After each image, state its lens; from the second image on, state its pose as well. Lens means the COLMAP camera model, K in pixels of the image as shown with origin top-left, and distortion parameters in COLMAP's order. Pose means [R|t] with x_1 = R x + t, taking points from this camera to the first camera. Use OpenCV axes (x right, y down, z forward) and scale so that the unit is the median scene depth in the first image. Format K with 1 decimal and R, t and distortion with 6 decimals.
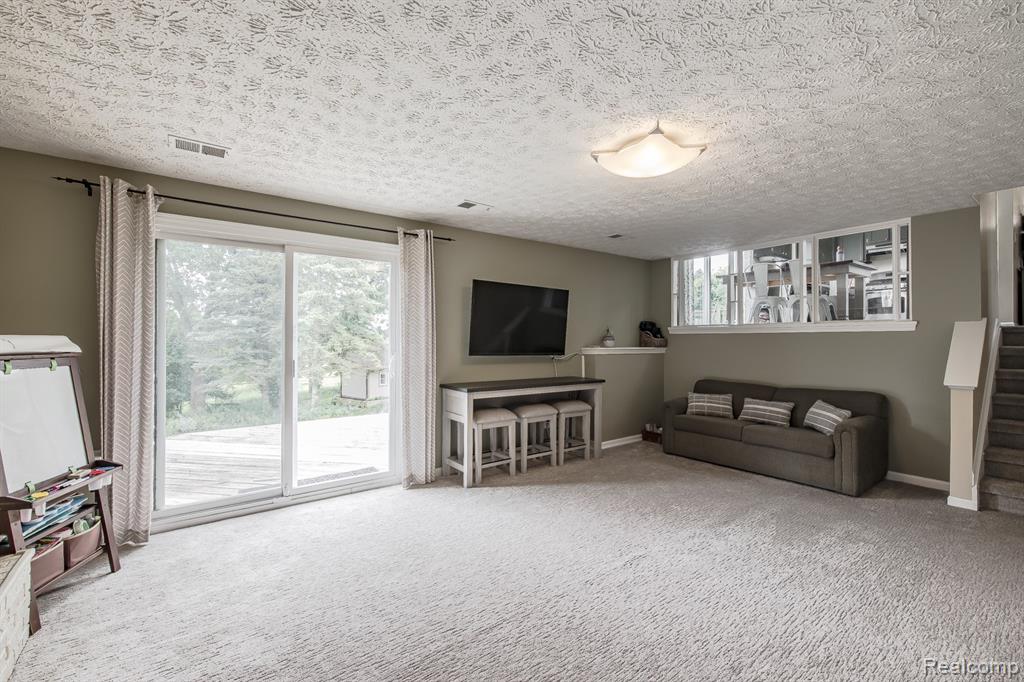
lens RADIAL K [[442.0, 0, 504.4], [0, 442.0, 340.8], [0, 0, 1]] dist [0.001001, 0.000074]
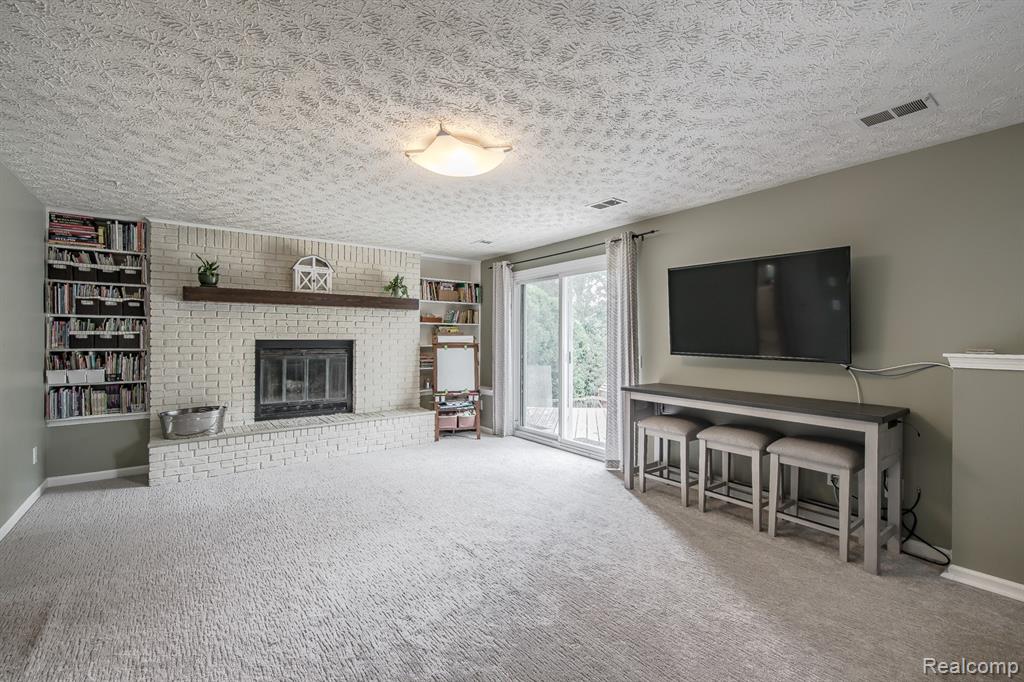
lens RADIAL K [[413.9, 0, 485.9], [0, 413.9, 338.5], [0, 0, 1]] dist [0.001343, 0.000125]
pose [[0.005106, -0.000252, -0.999987, 0.757049], [-0.004038, 0.999992, -0.000272, 0.003136], [0.999979, 0.004040, 0.005105, 0.626569]]
